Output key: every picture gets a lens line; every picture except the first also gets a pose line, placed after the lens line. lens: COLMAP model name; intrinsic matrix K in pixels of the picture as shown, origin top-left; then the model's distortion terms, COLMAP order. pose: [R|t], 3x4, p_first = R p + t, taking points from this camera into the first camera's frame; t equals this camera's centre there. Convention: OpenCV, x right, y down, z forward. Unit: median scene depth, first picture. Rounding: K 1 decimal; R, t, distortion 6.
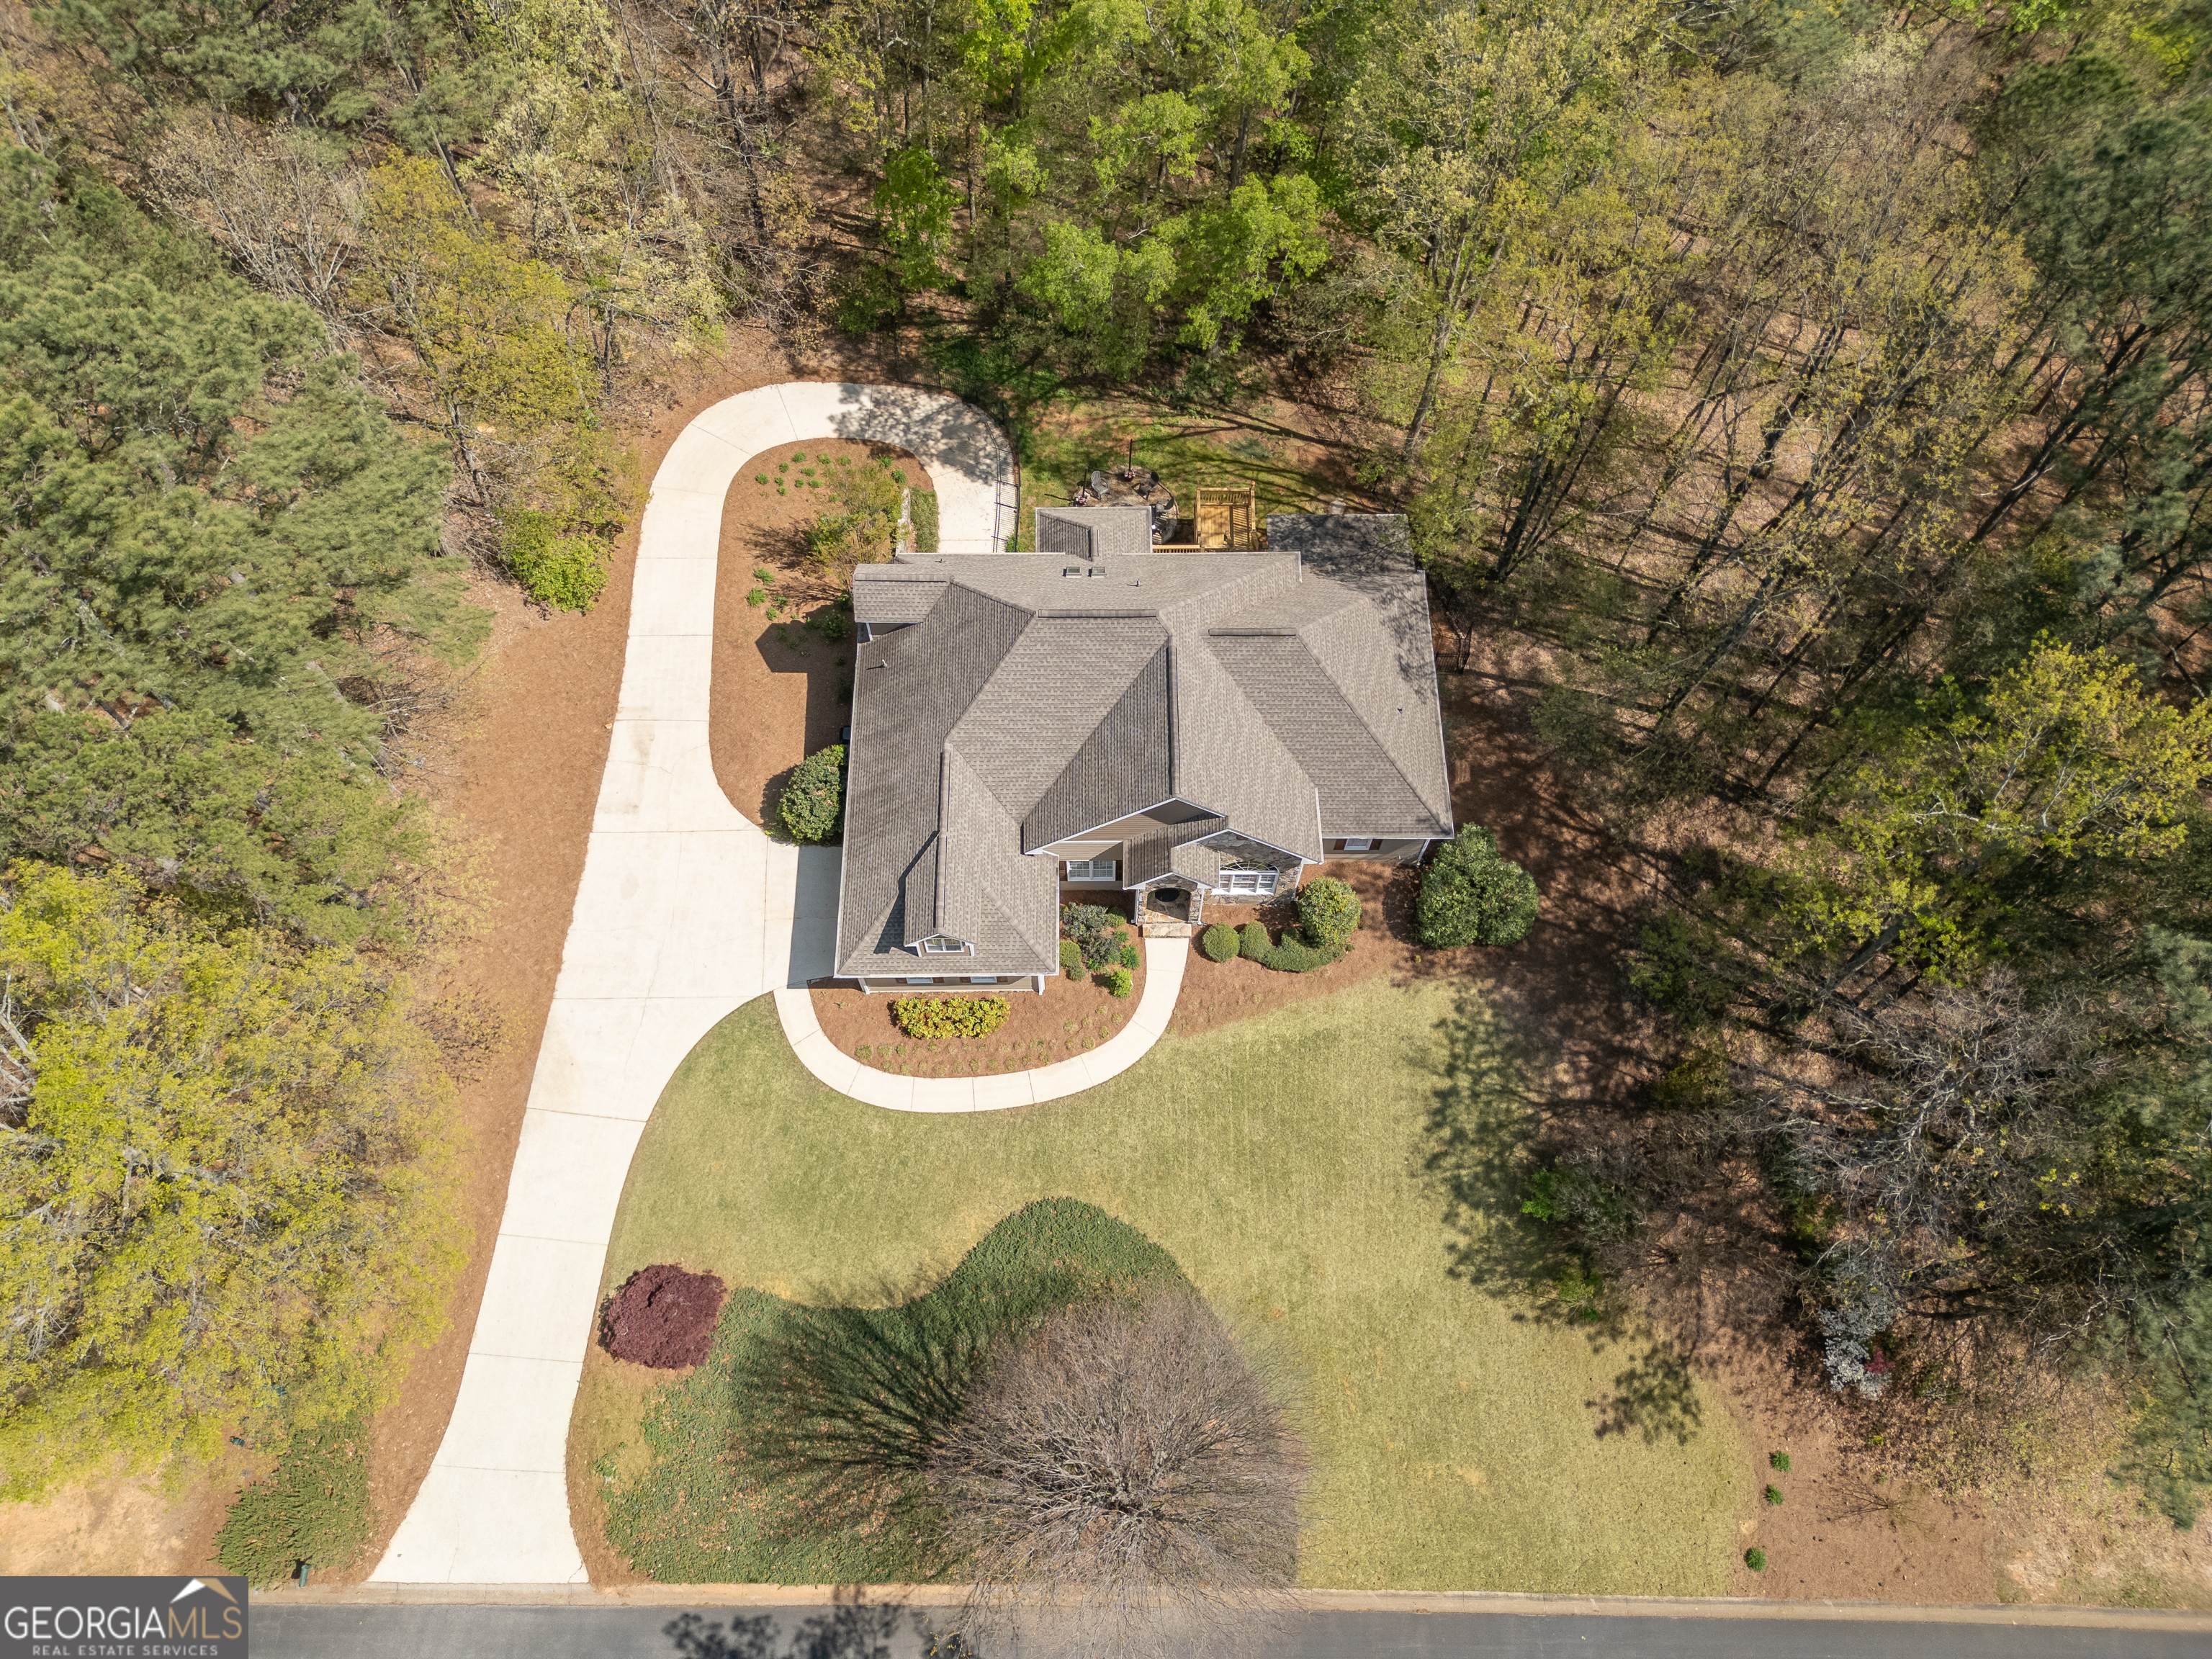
lens RADIAL K [[1563.1, 0, 1118.8], [0, 1563.1, 825.9], [0, 0, 1]] dist [0.056048, -0.058190]
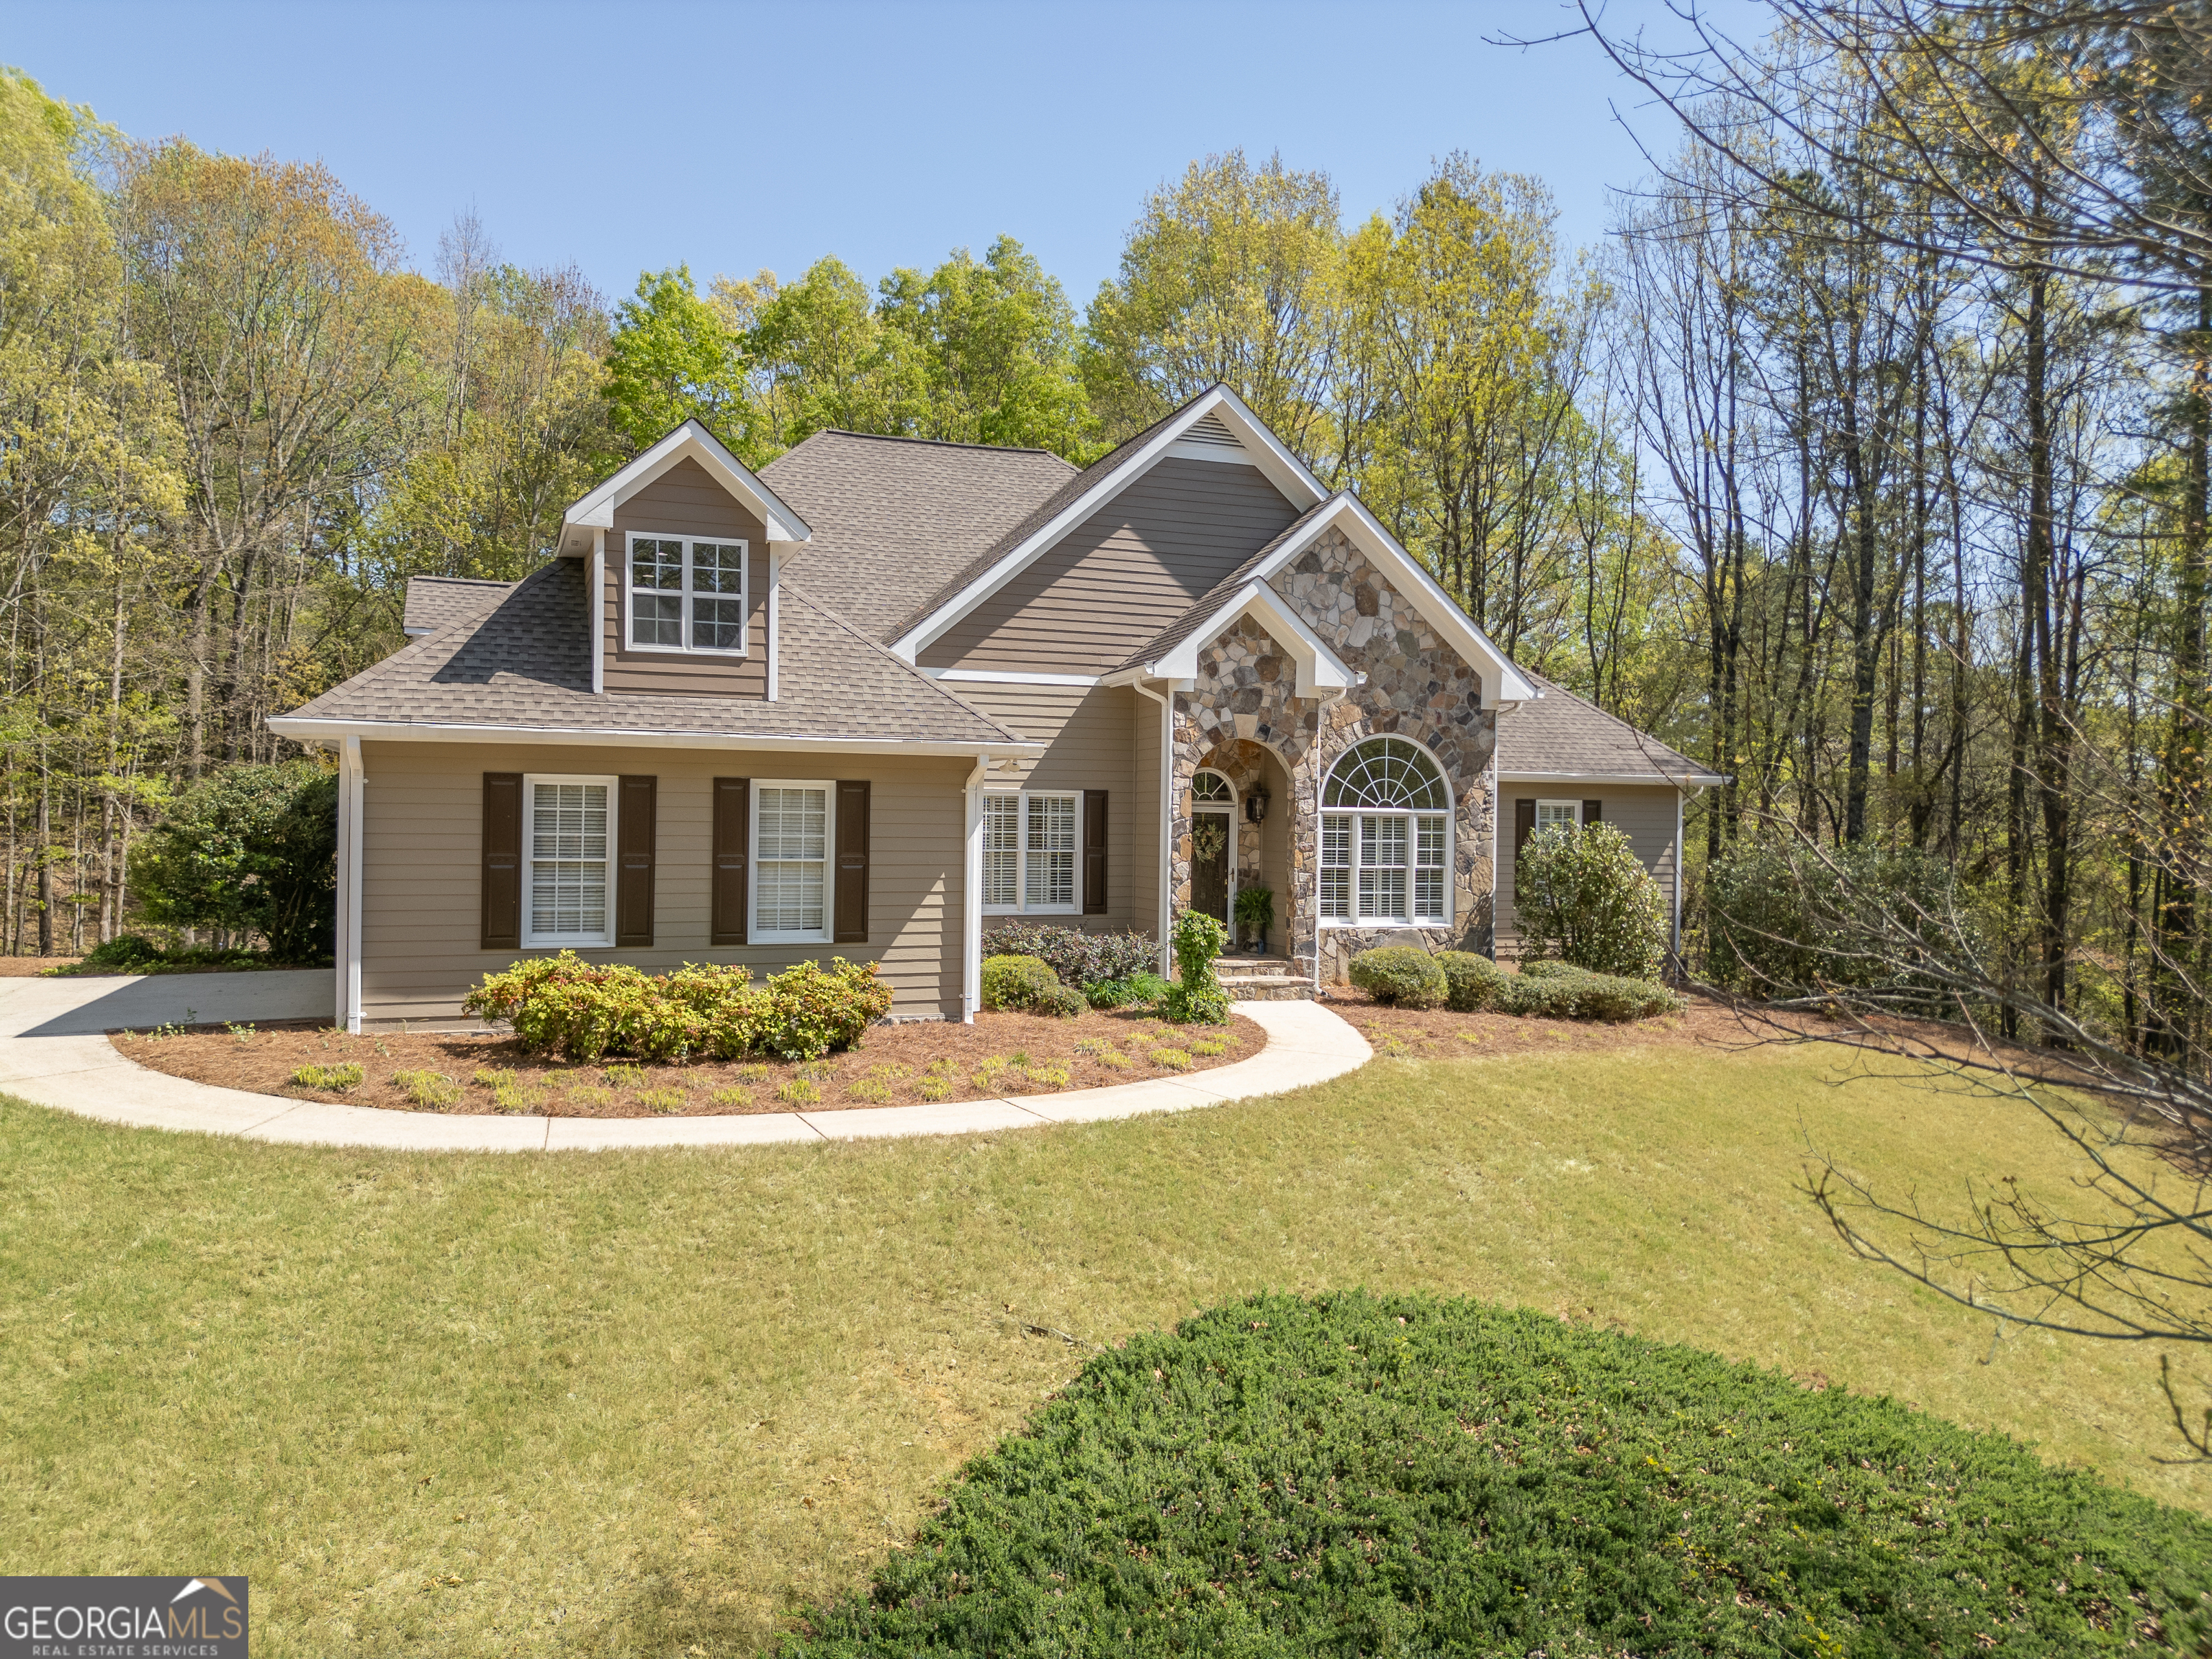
lens RADIAL K [[1563.1, 0, 1106.6], [0, 1563.1, 816.6], [0, 0, 1]] dist [0.056048, -0.058190]
pose [[0.941899, 0.003312, 0.335881, -0.128480], [0.298851, 0.448244, -0.842476, 0.358238], [-0.153347, 0.893905, 0.421211, 0.823486]]
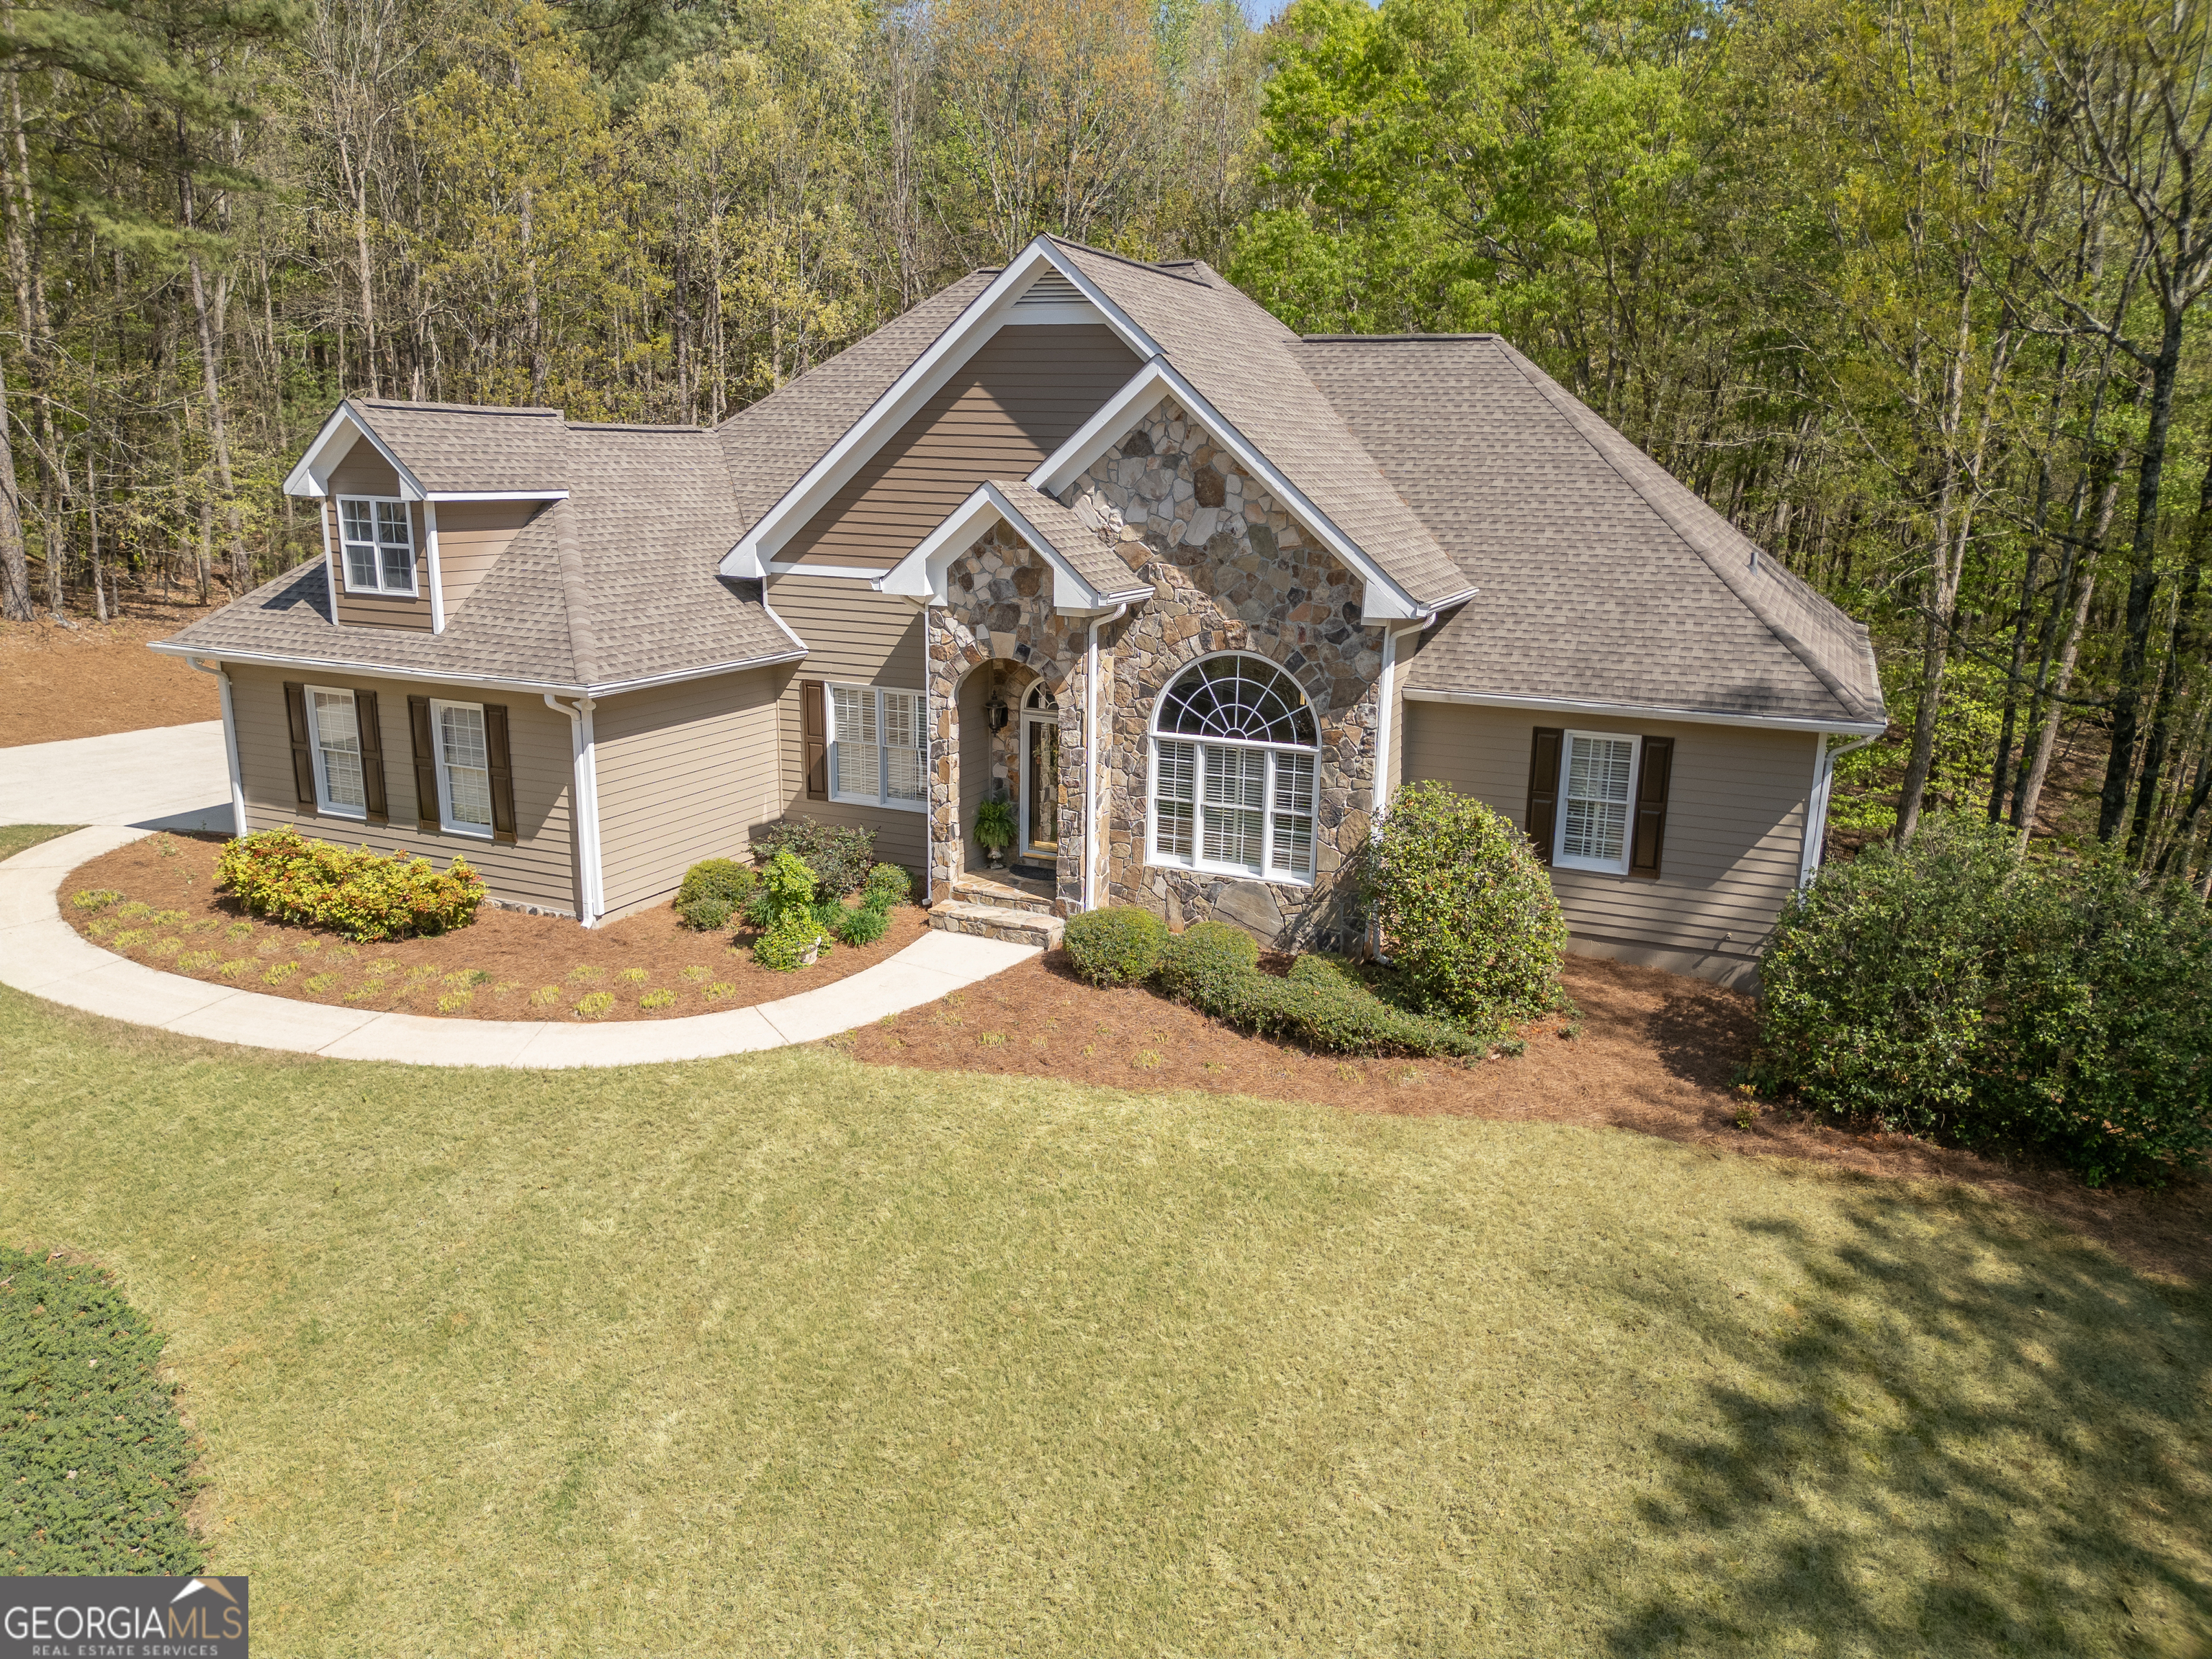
lens RADIAL K [[1563.1, 0, 1105.7], [0, 1563.1, 830.5], [0, 0, 1]] dist [0.056048, -0.058190]
pose [[0.908361, 0.106318, -0.404447, 0.198650], [-0.379791, 0.614552, -0.691436, 0.295087], [0.175042, 0.781679, 0.598614, 0.786572]]
